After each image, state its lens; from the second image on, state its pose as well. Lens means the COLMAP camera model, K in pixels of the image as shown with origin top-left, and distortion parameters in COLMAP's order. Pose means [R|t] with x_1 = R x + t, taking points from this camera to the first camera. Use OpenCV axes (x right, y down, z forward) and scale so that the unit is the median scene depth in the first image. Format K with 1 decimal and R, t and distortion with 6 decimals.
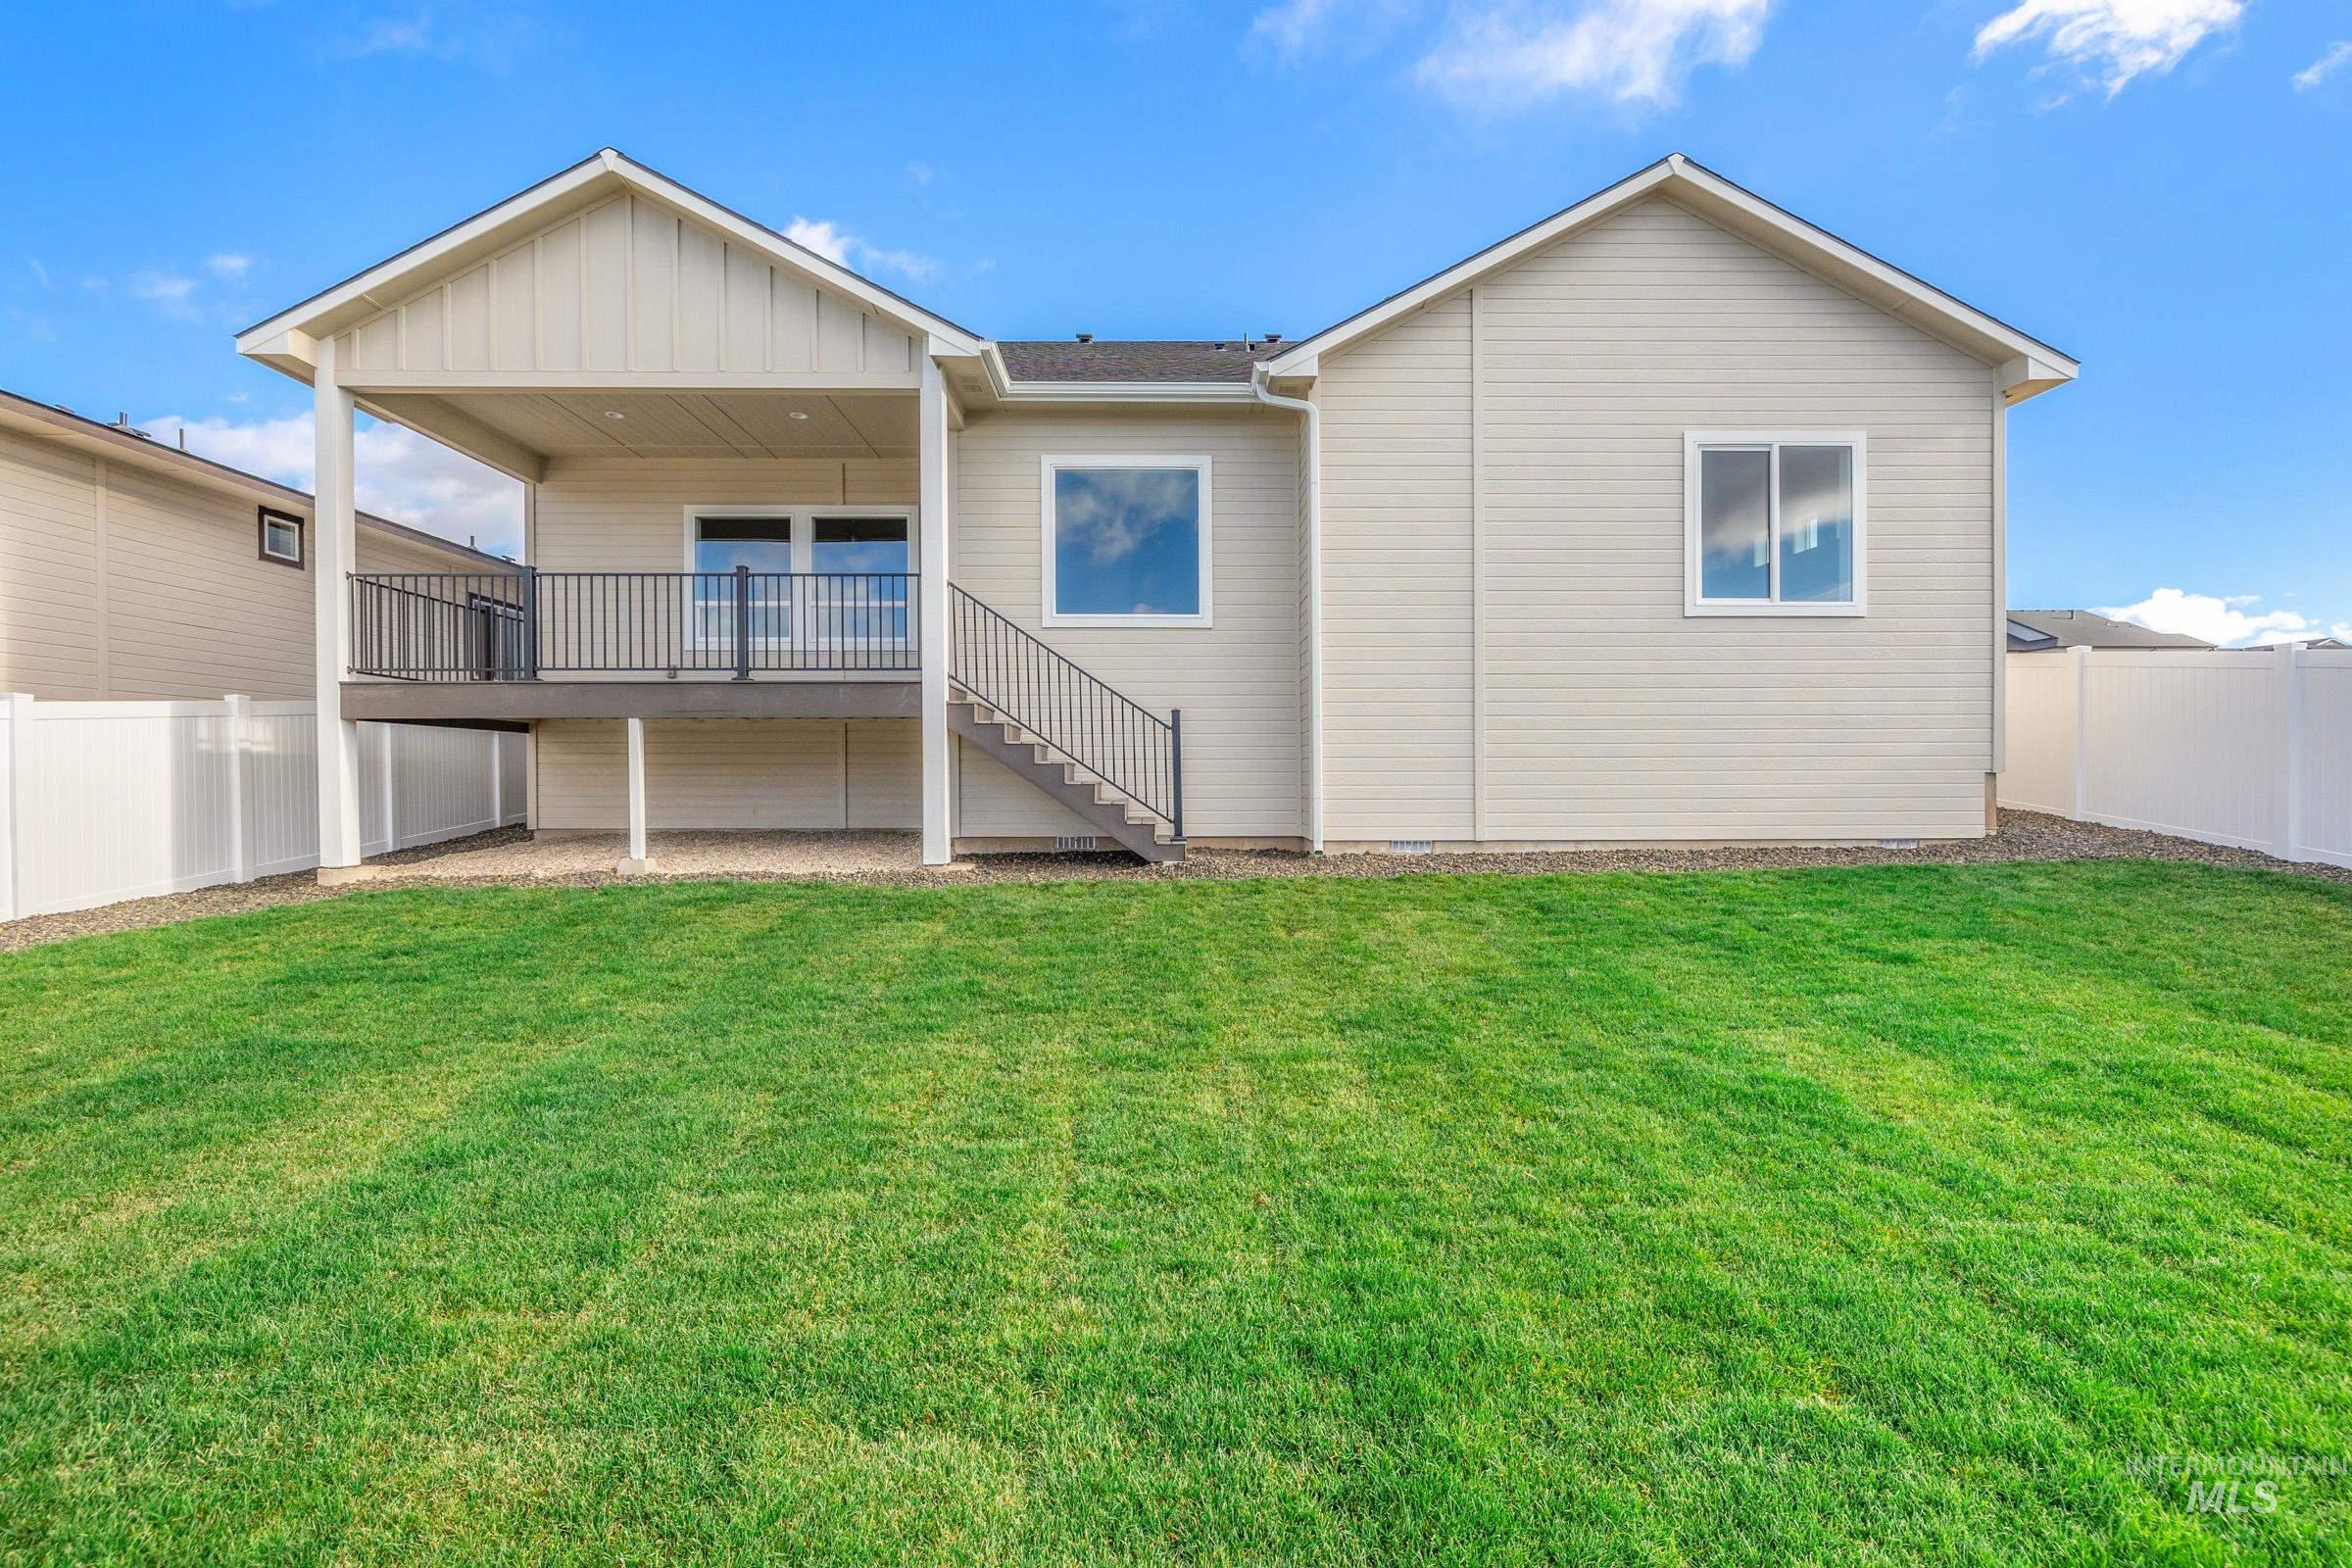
lens RADIAL K [[1030.9, 0, 1177.7], [0, 1030.9, 803.7], [0, 0, 1]] dist [0.002194, 0.000135]
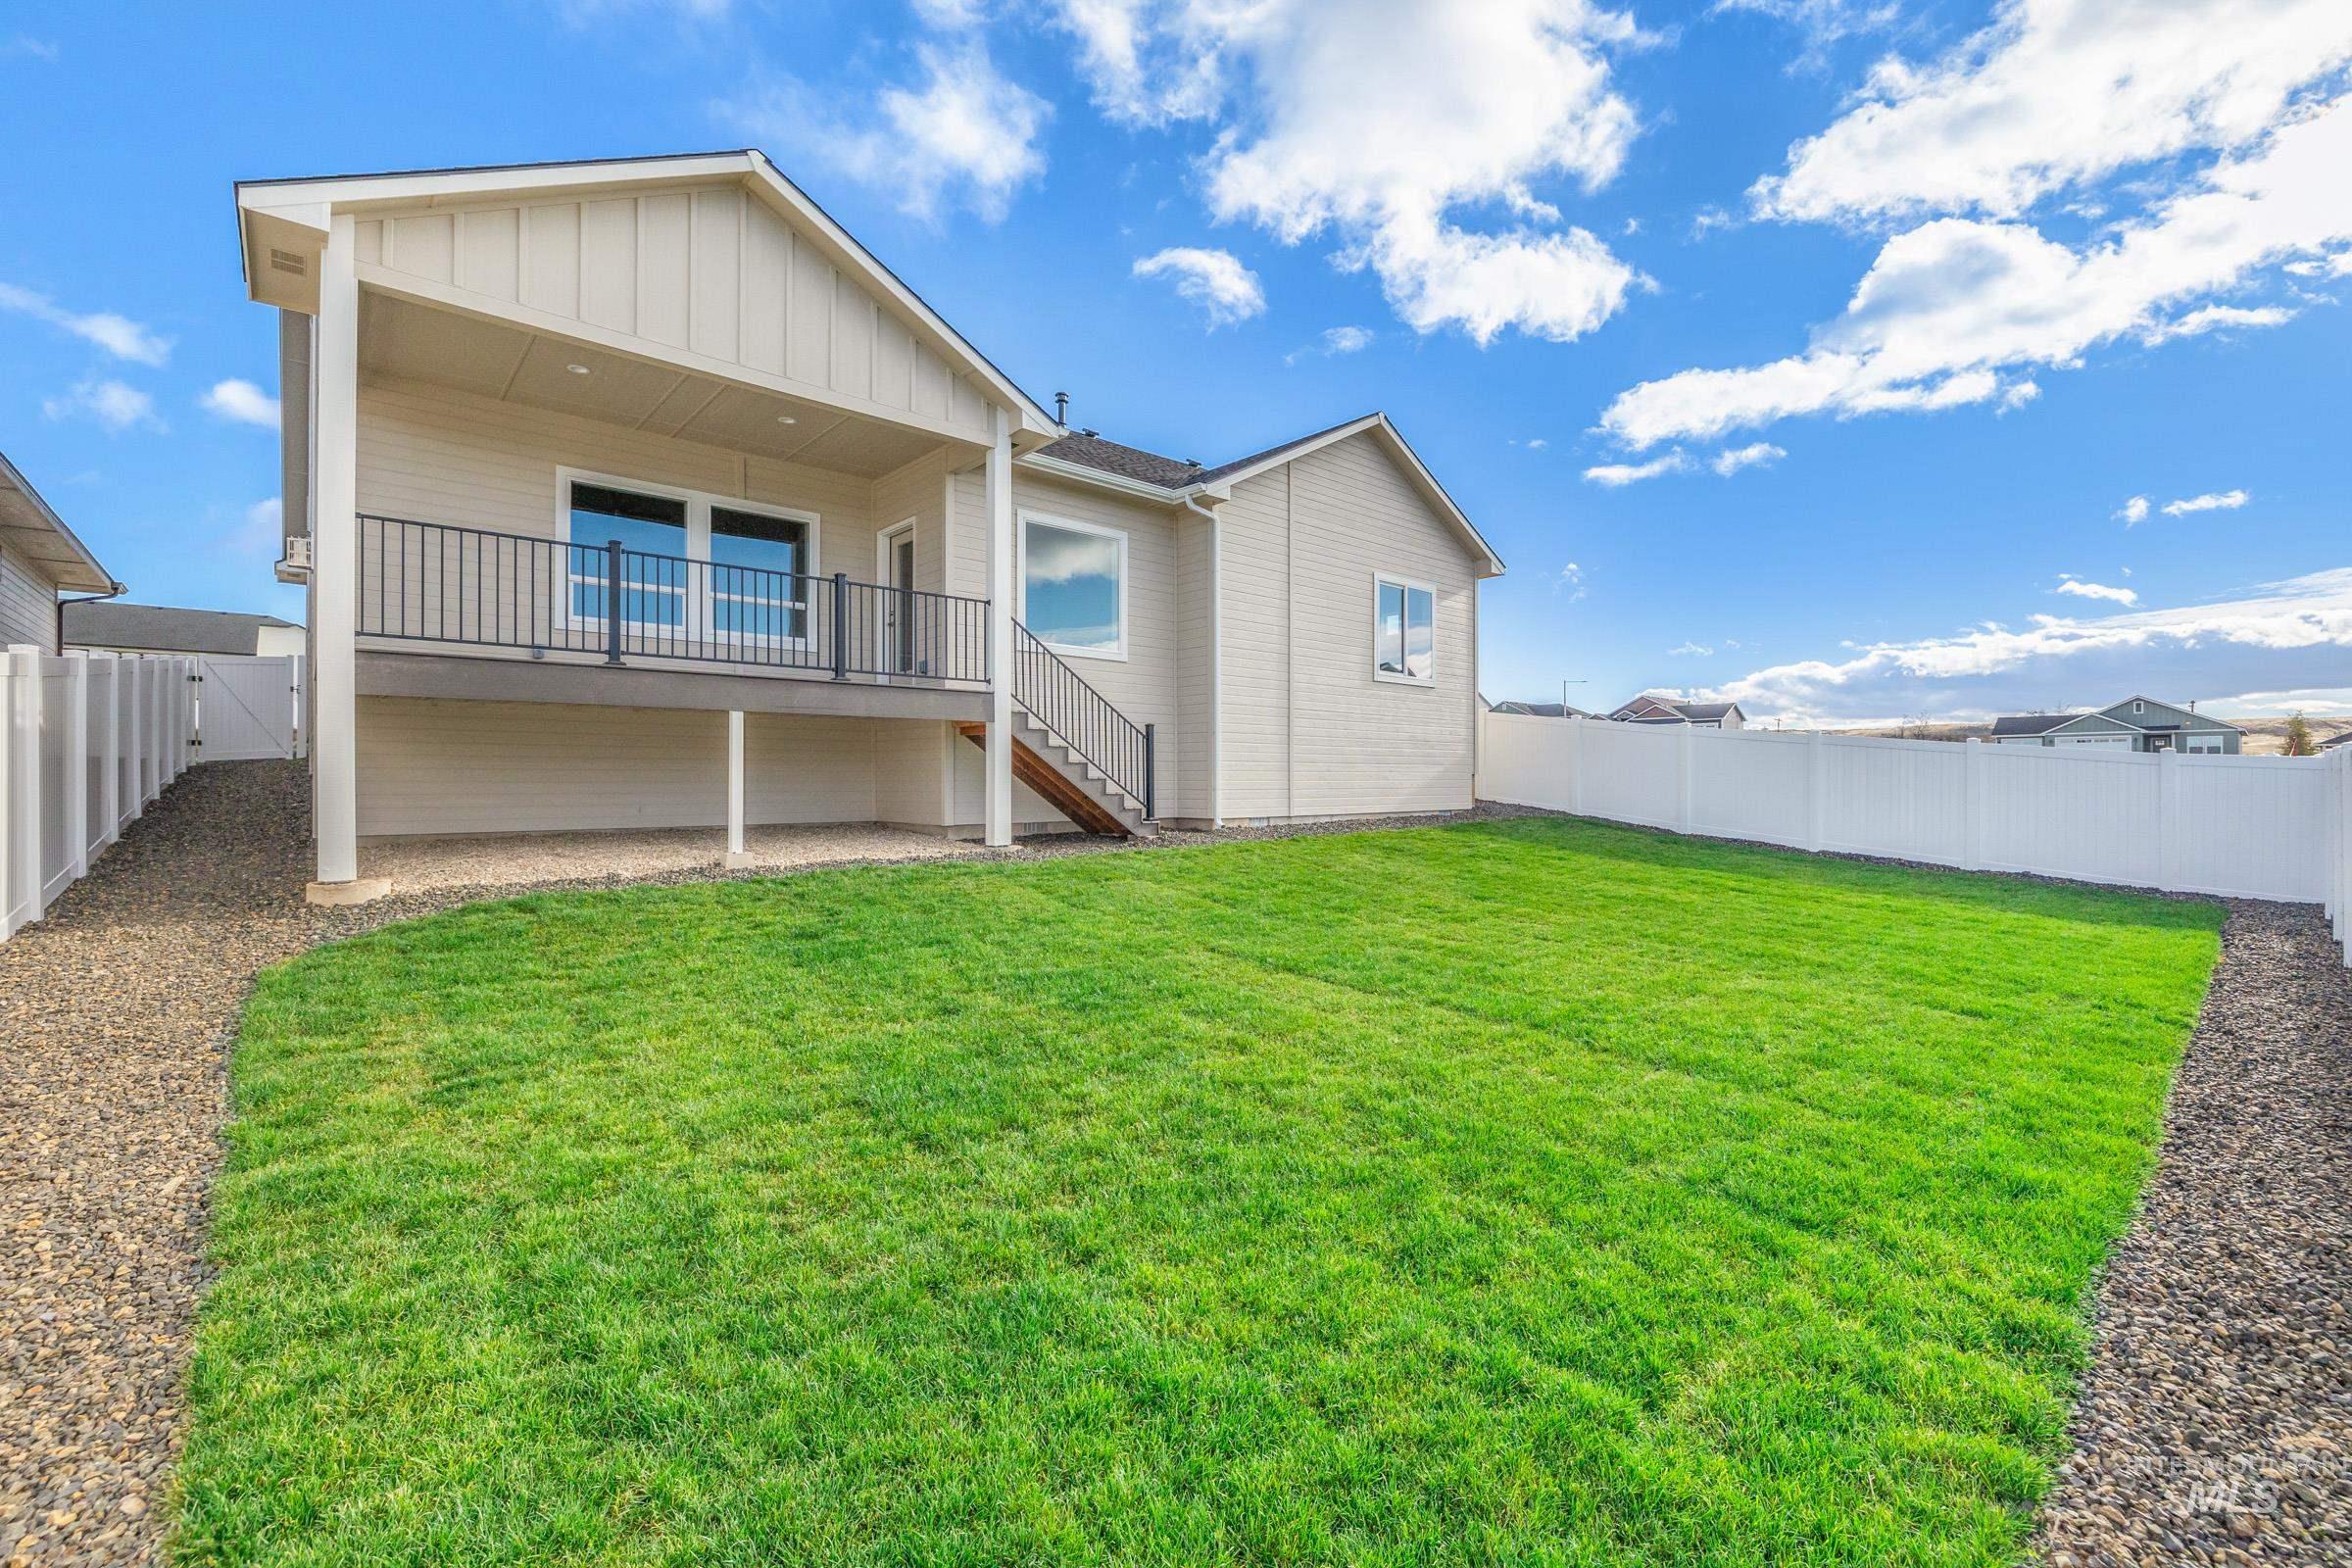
lens RADIAL K [[982.7, 0, 1183.7], [0, 982.7, 784.6], [0, 0, 1]] dist [0.000022, -0.000033]
pose [[0.749264, -0.000216, 0.662271, -0.748017], [0.009149, 0.999908, -0.010025, 0.000561], [-0.662208, 0.013570, 0.749197, 0.007122]]
